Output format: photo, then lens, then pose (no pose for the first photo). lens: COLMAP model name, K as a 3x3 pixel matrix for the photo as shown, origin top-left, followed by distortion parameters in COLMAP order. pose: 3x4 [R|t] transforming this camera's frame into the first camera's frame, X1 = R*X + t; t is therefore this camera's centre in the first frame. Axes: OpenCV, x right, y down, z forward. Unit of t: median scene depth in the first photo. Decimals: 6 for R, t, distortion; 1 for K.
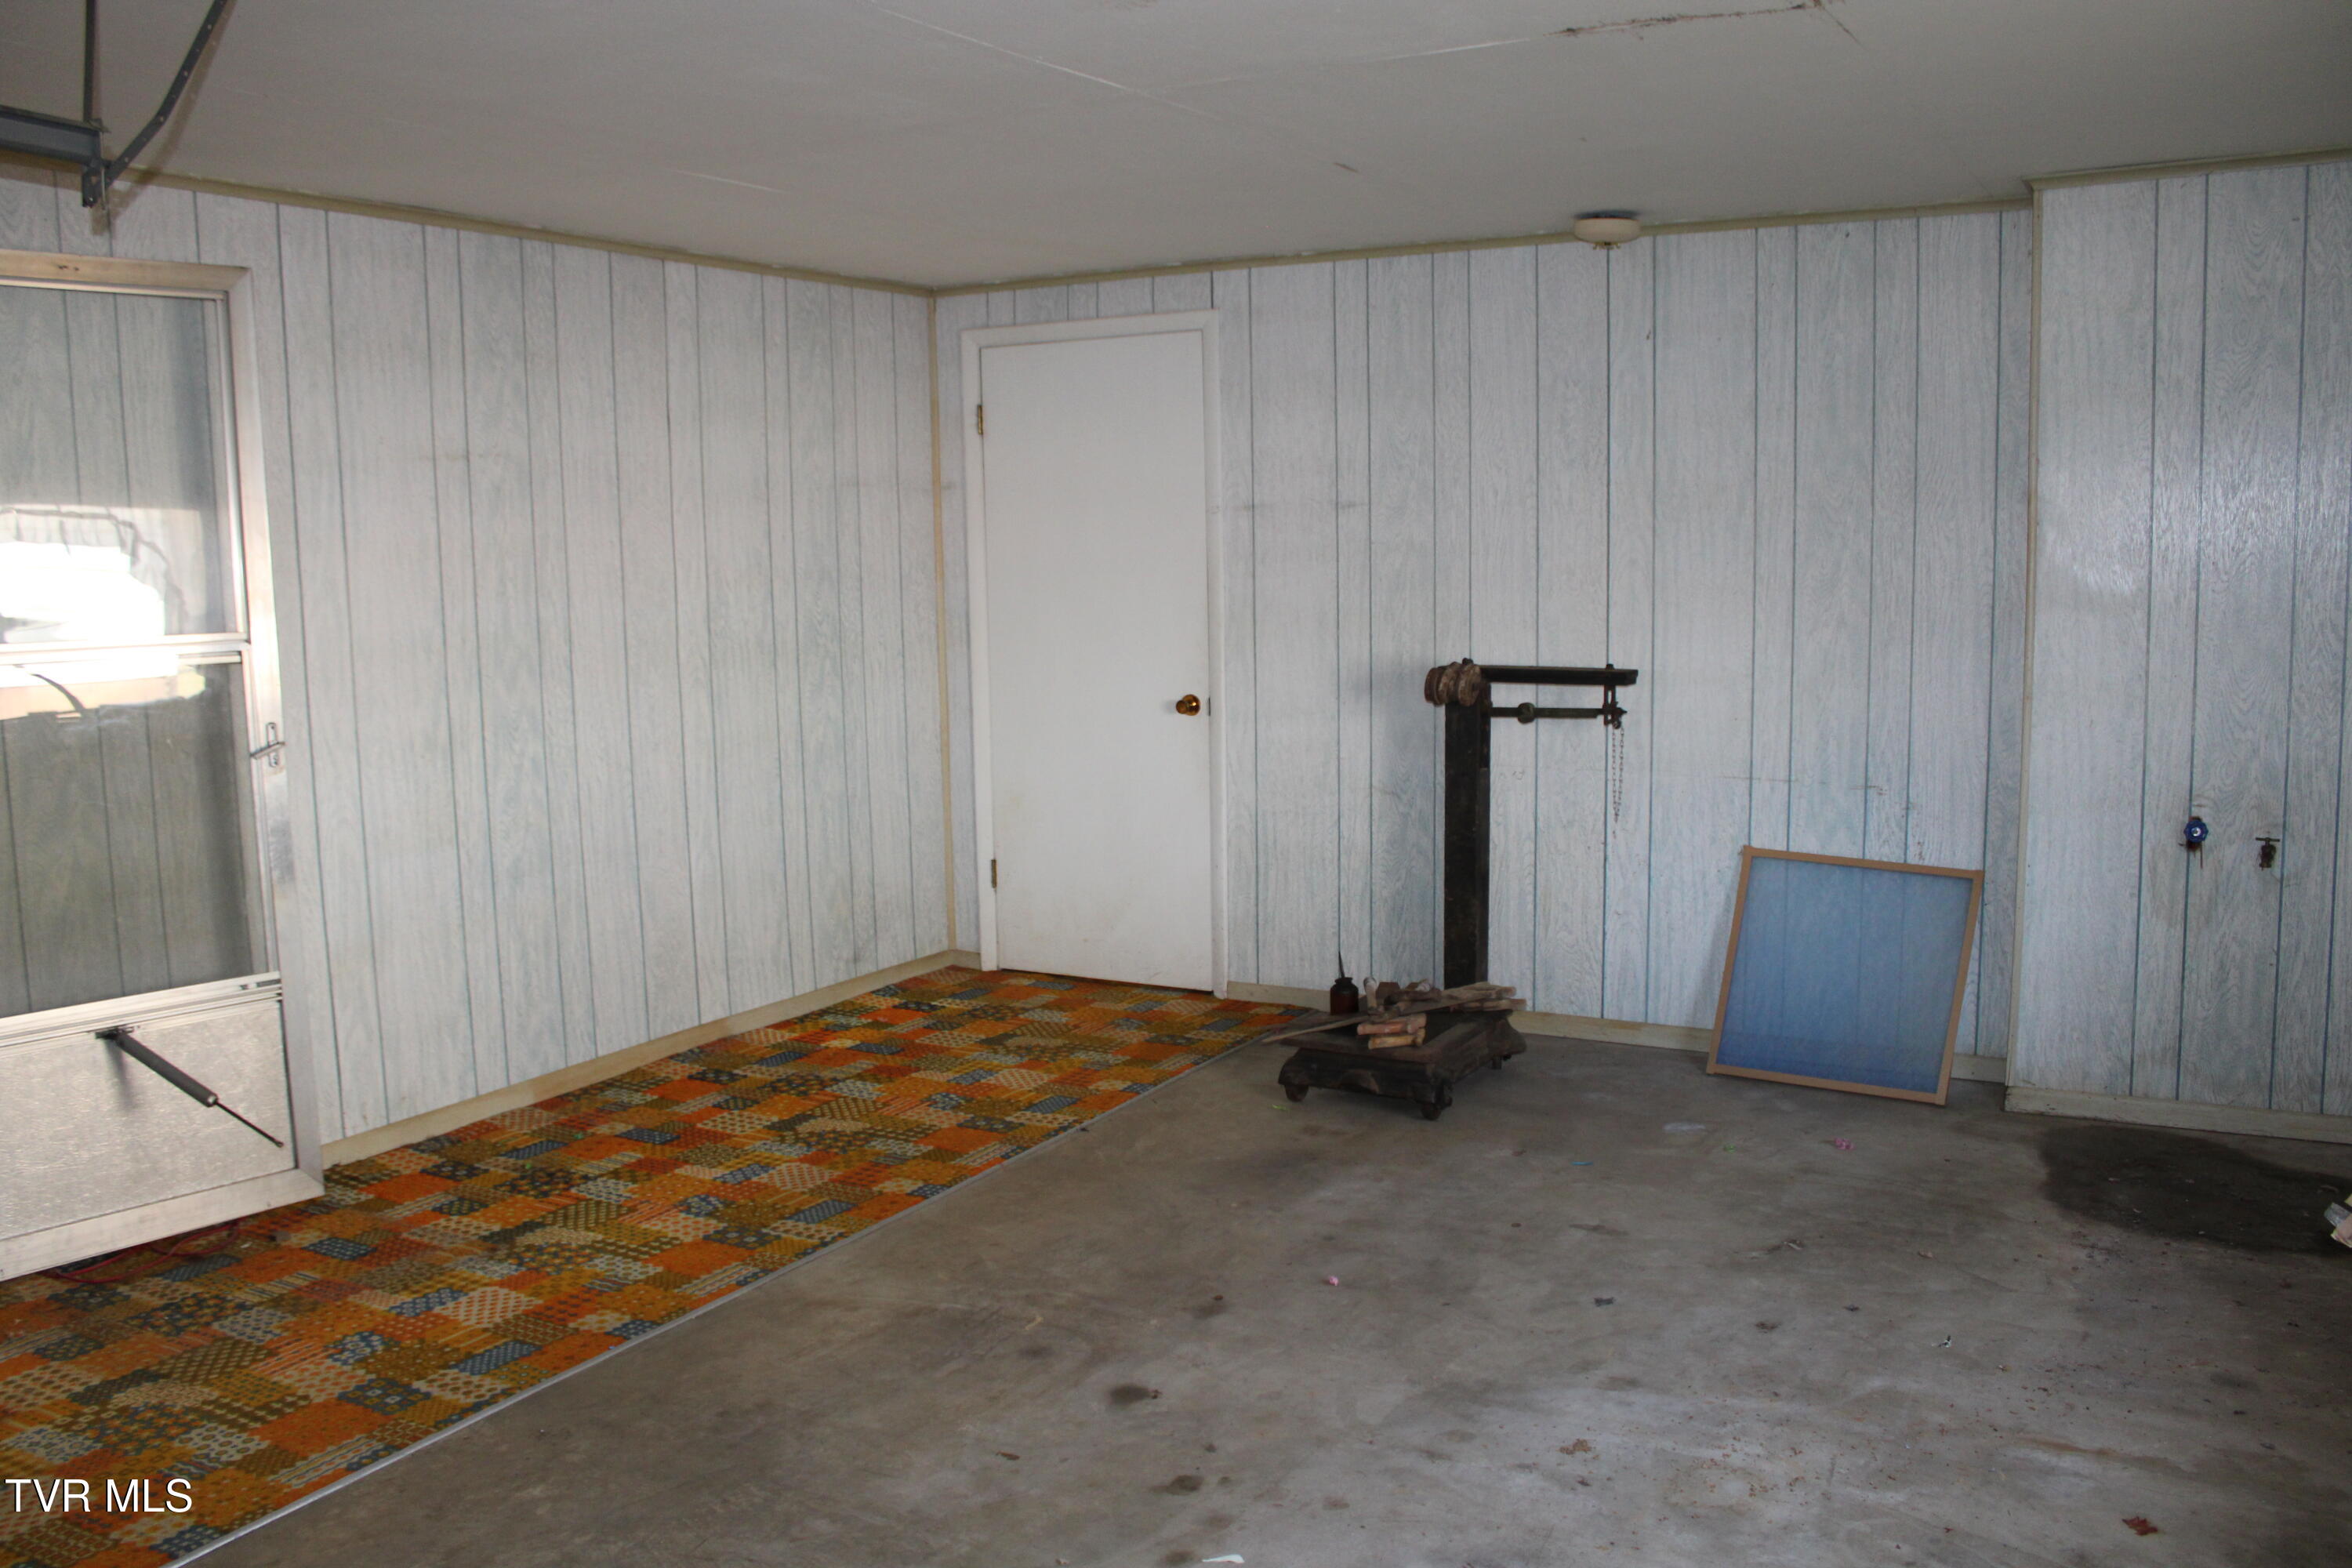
lens RADIAL K [[1955.0, 0, 1175.8], [0, 1955.0, 789.2], [0, 0, 1]] dist [-0.005035, 0.001705]
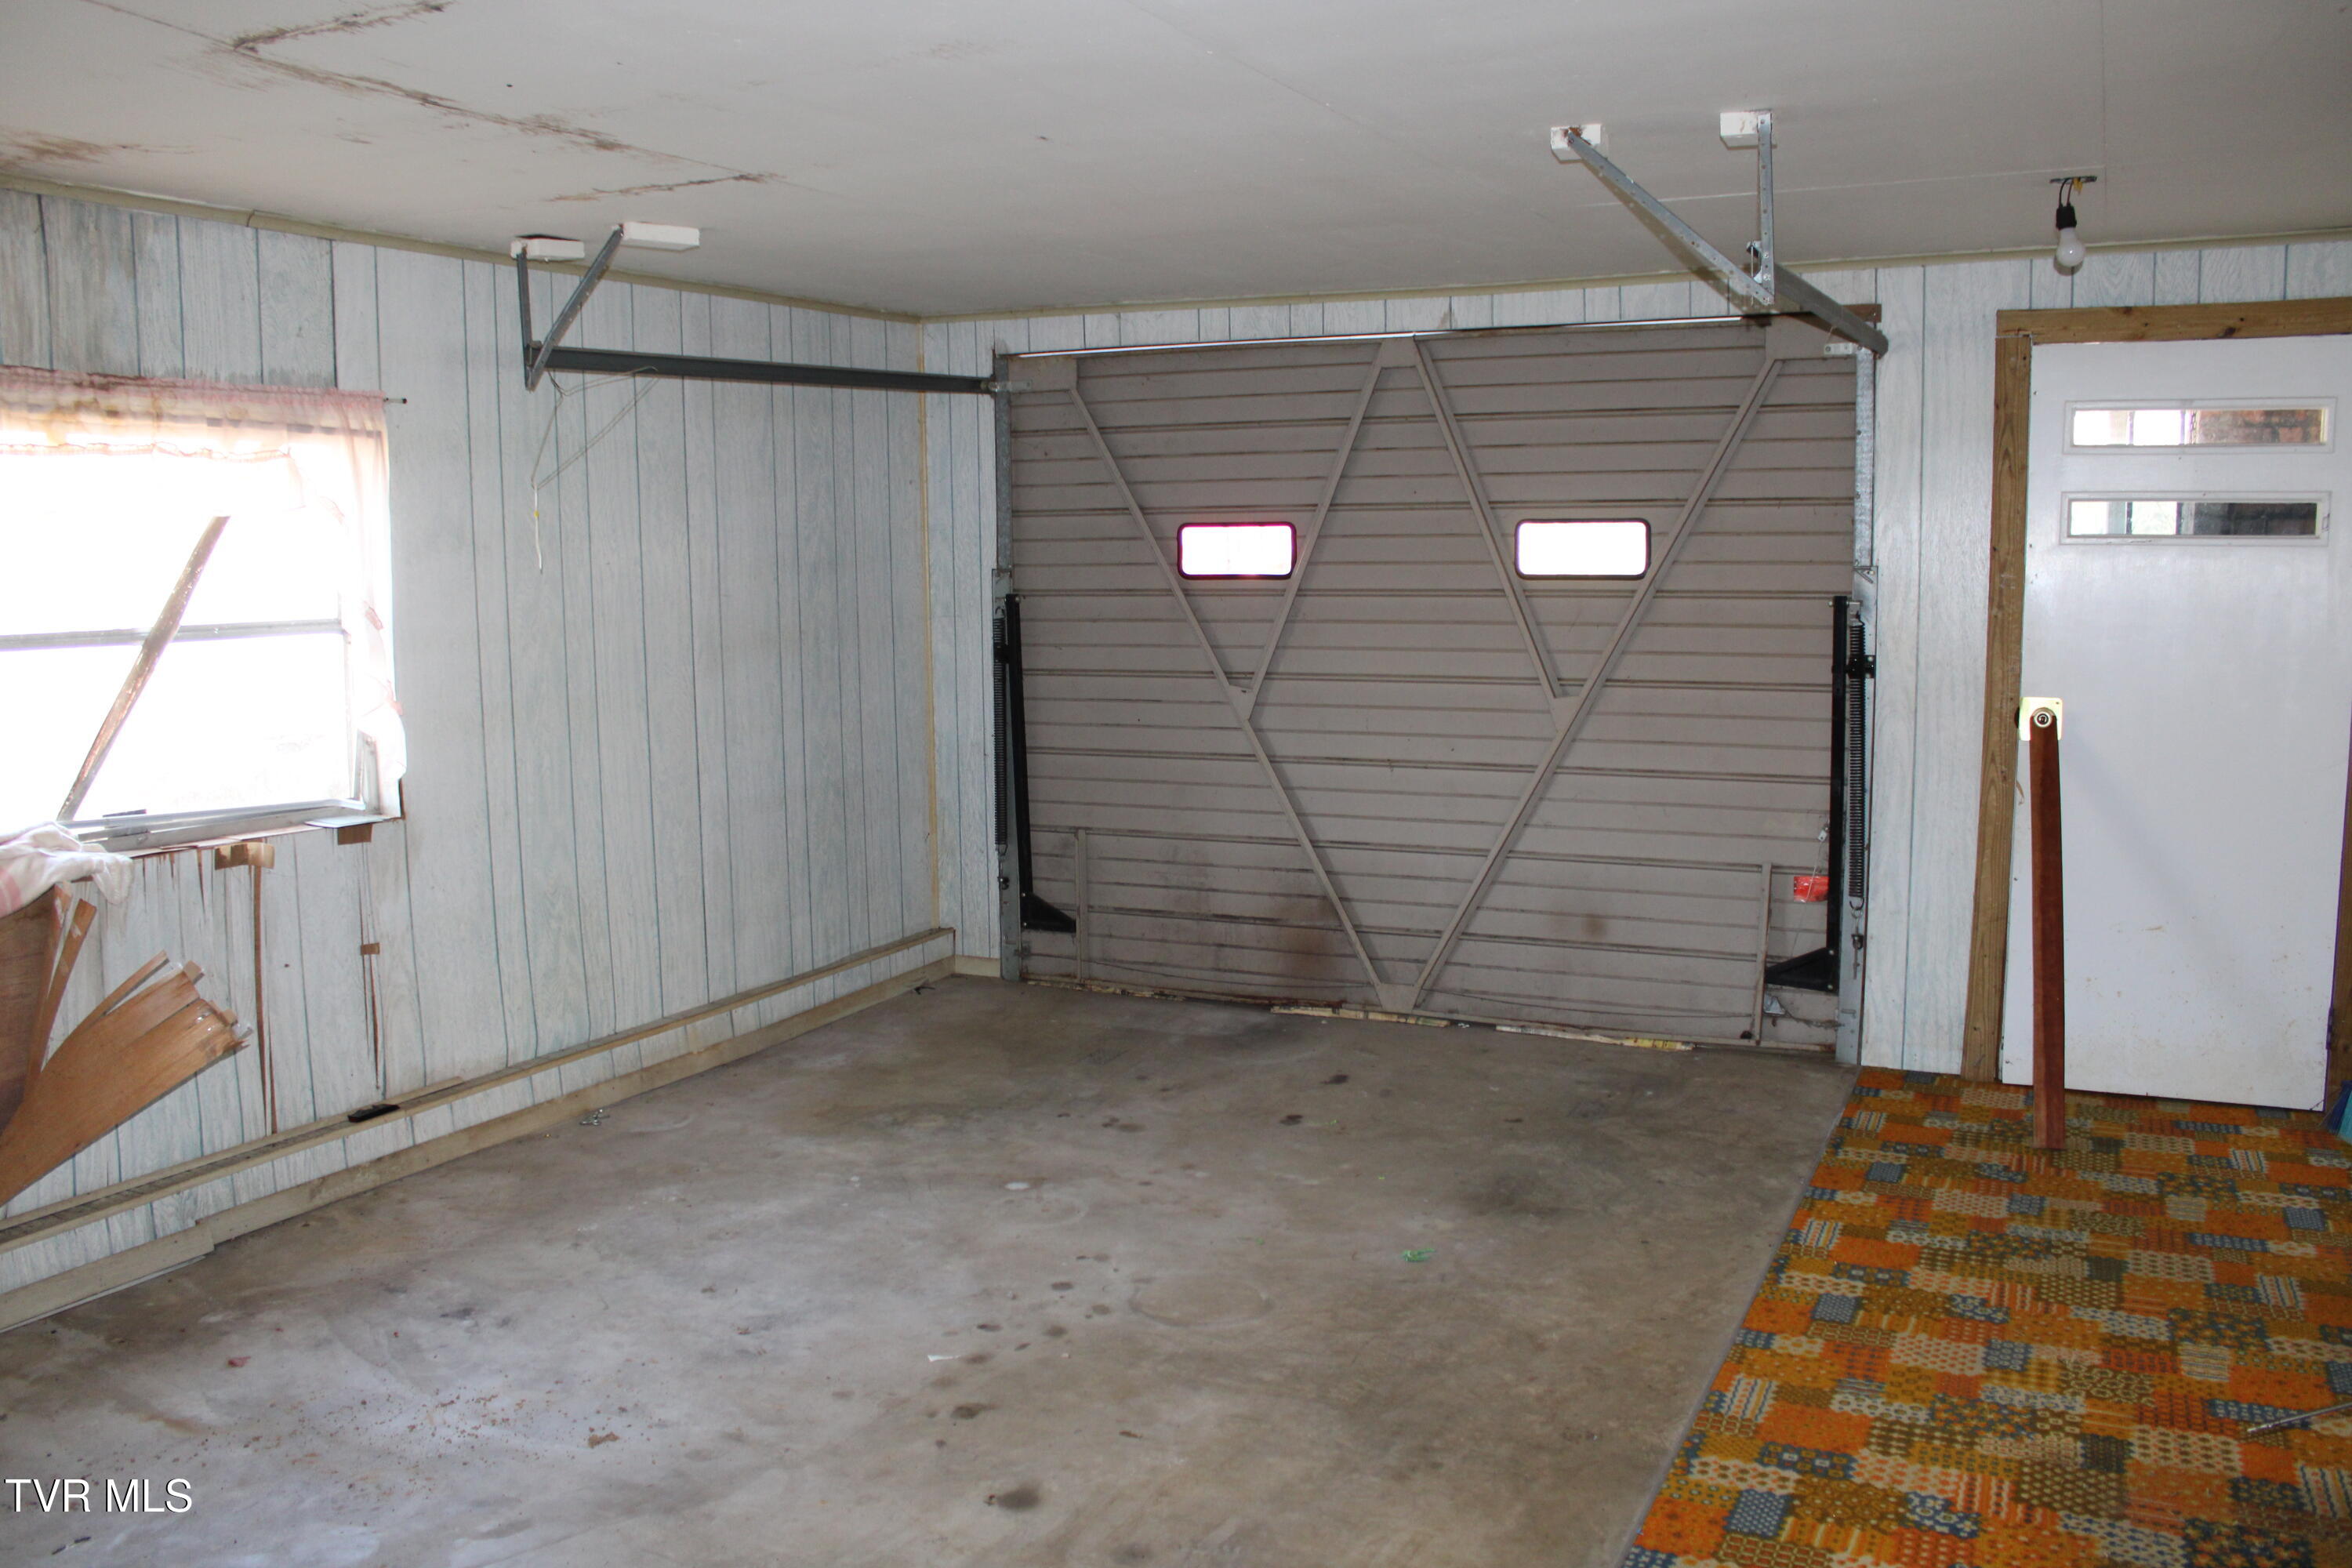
lens RADIAL K [[1955.0, 0, 1185.9], [0, 1955.0, 771.5], [0, 0, 1]] dist [-0.005035, 0.001705]
pose [[-0.996681, 0.041144, -0.070244, -0.055525], [0.023158, 0.970526, 0.239880, -0.268149], [0.078044, 0.237457, -0.968258, 1.950947]]
